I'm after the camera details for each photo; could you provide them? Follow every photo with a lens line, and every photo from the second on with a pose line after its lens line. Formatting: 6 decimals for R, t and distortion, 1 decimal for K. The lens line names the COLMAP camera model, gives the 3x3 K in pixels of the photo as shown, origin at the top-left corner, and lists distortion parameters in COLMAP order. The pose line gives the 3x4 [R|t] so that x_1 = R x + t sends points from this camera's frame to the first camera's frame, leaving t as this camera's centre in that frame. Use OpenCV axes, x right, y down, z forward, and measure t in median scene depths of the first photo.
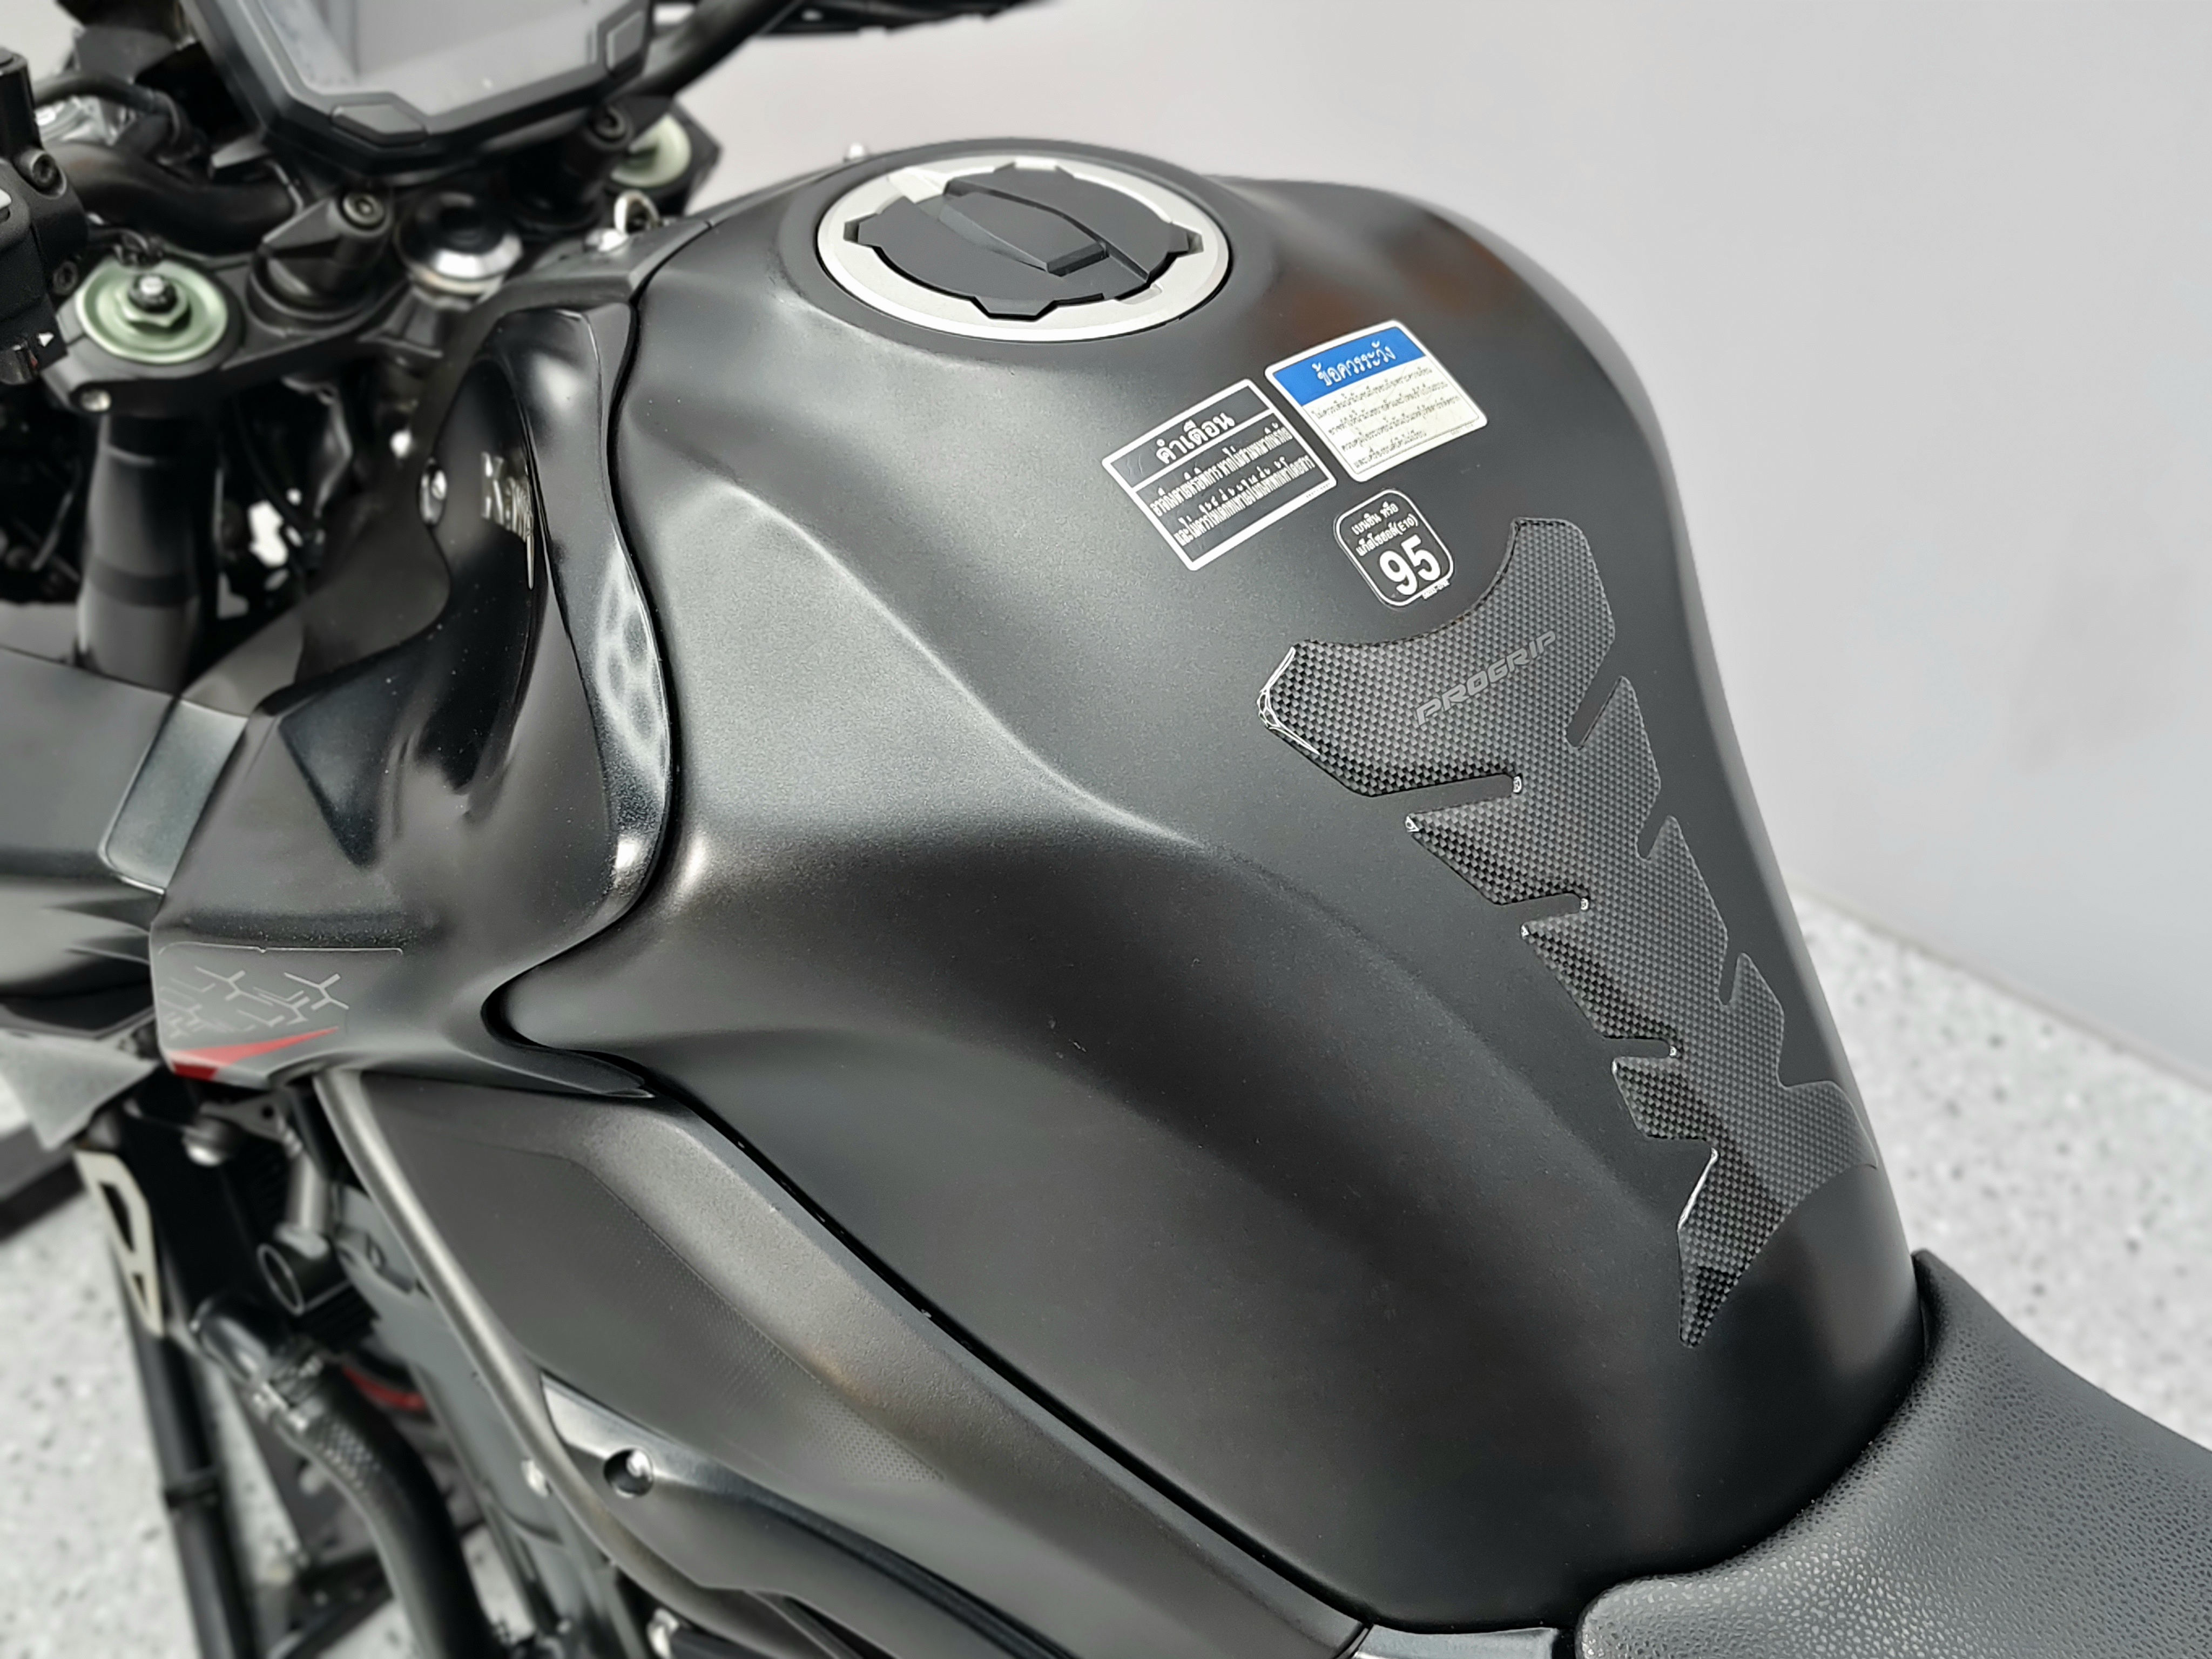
lens RADIAL K [[2257.0, 0, 1106.0], [0, 2257.0, 829.5], [0, 0, 1]] dist [0.027093, 0.018536]
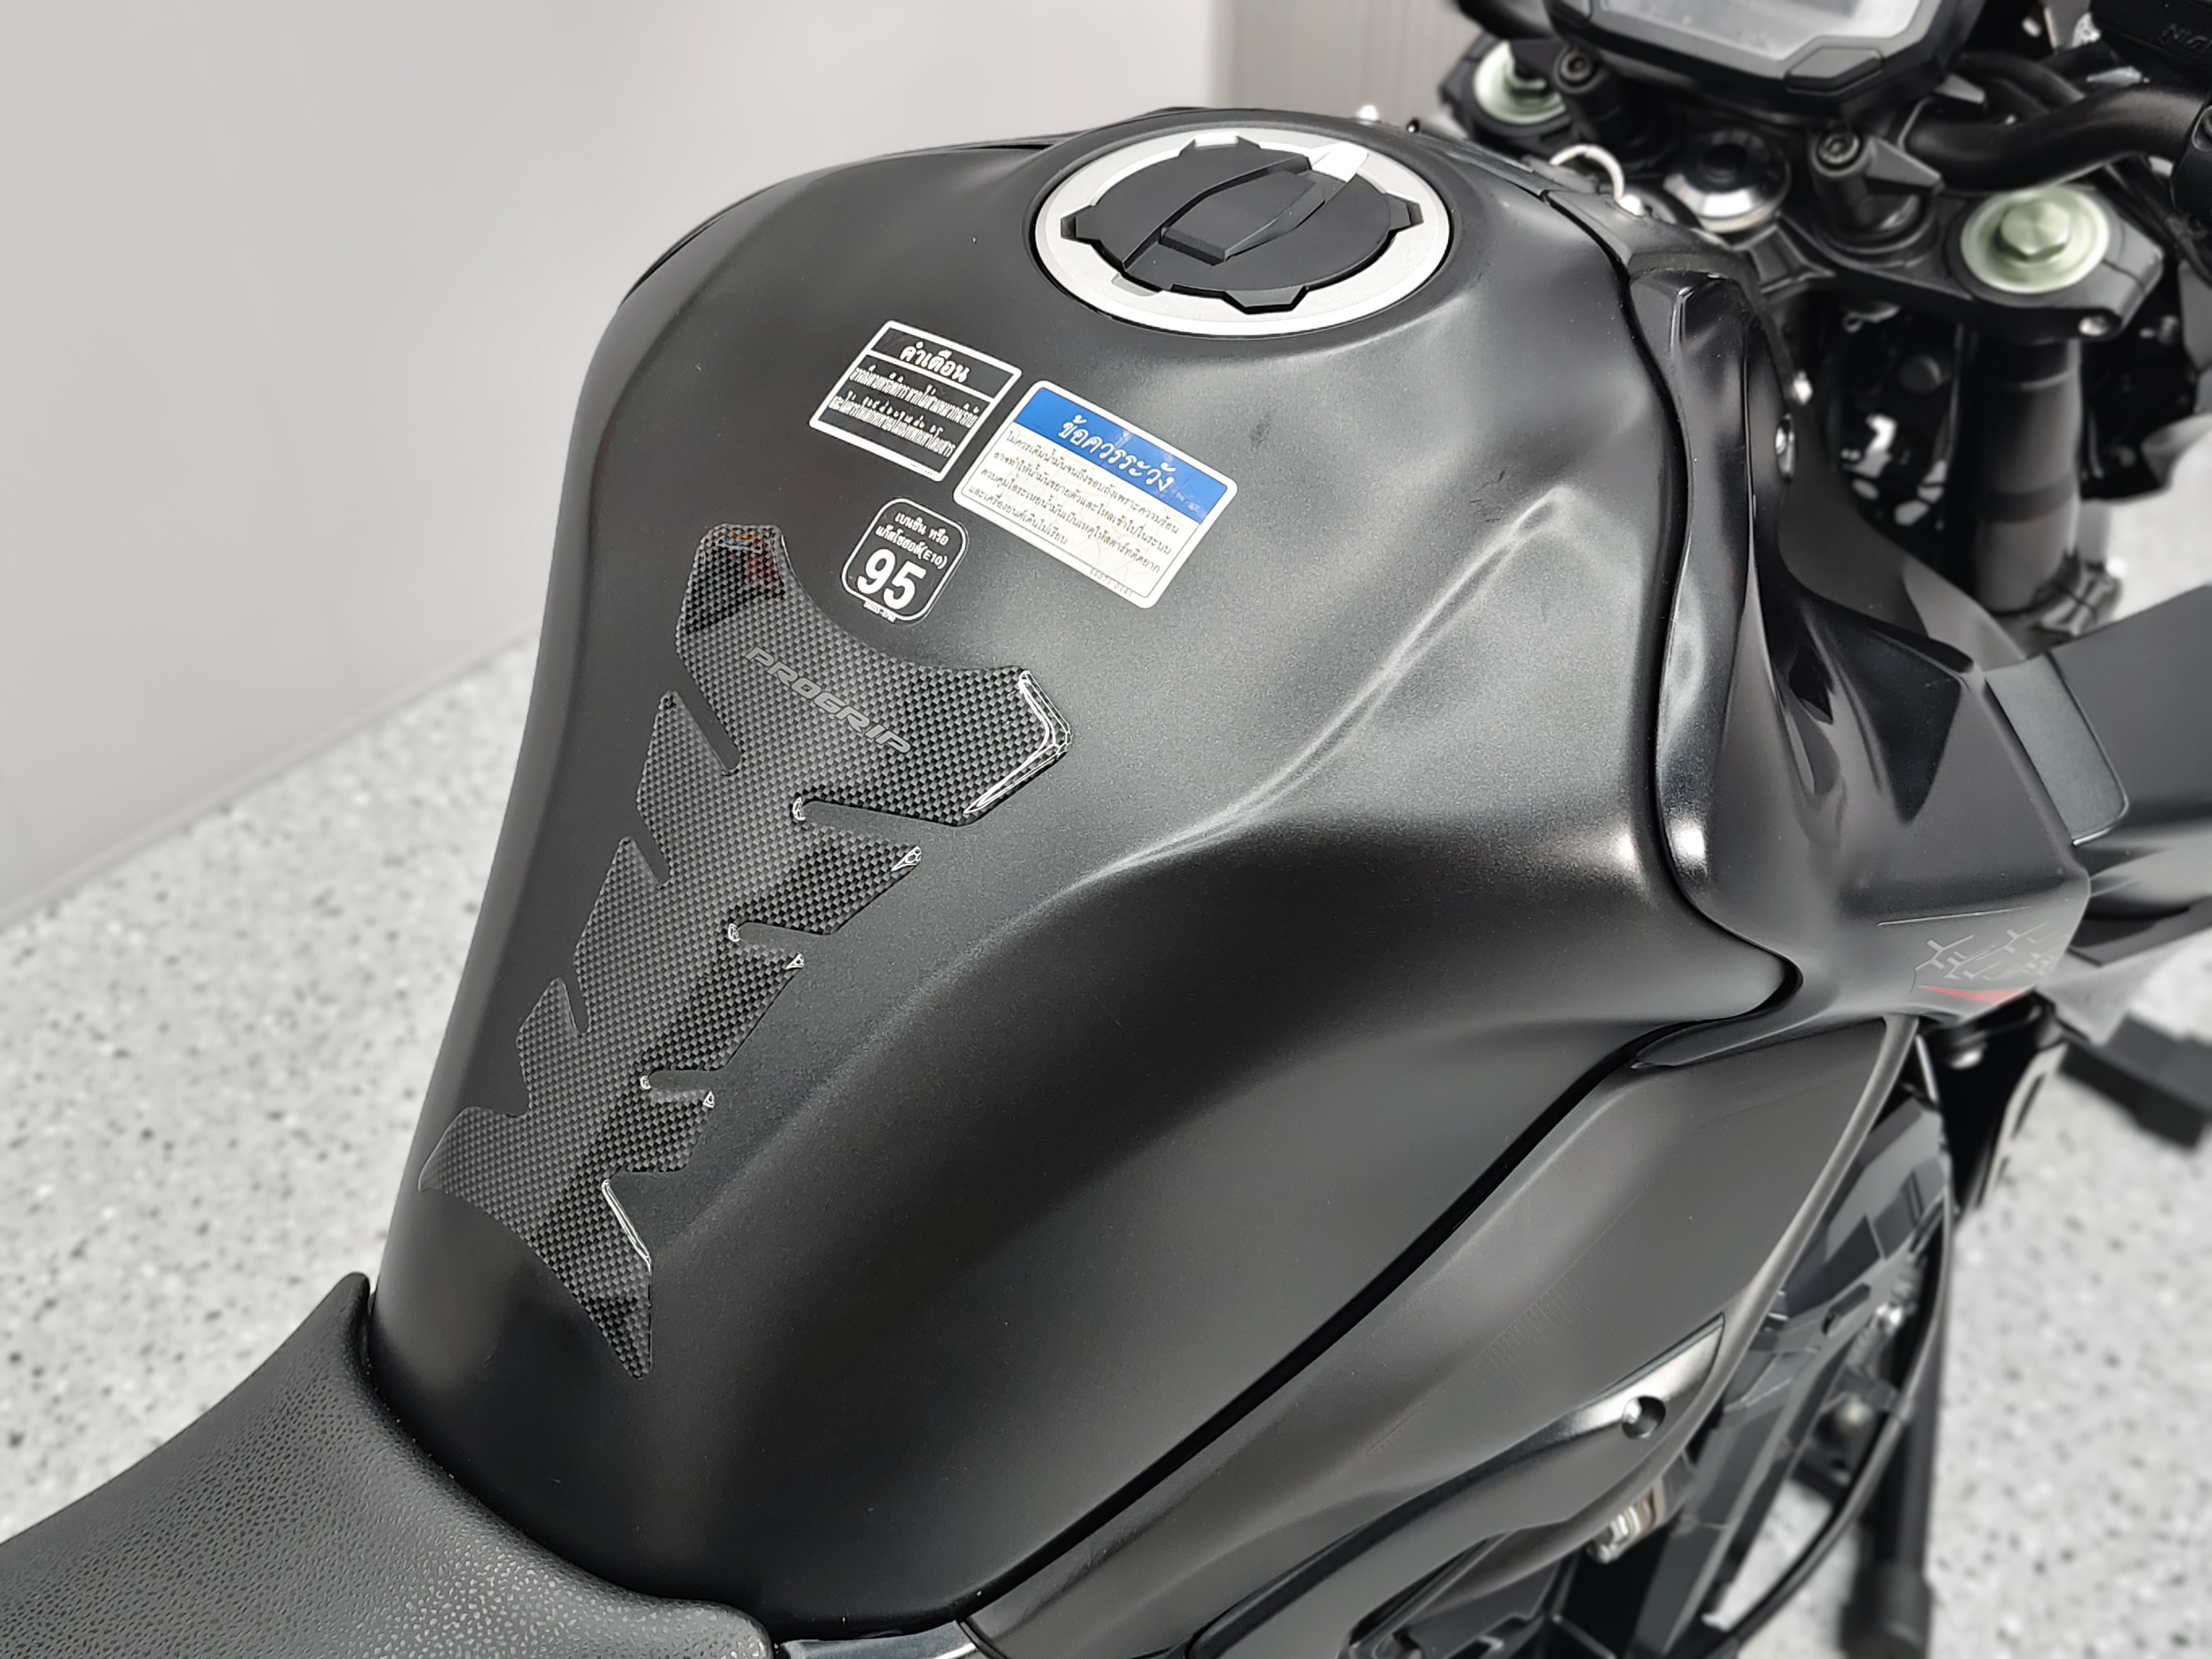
lens RADIAL K [[2257.0, 0, 1106.0], [0, 2257.0, 829.5], [0, 0, 1]] dist [0.027093, 0.018536]
pose [[0.067640, 0.653842, -0.753602, 0.951785], [-0.622650, 0.617851, 0.480175, -0.578917], [0.779572, 0.436751, 0.448906, 0.676271]]
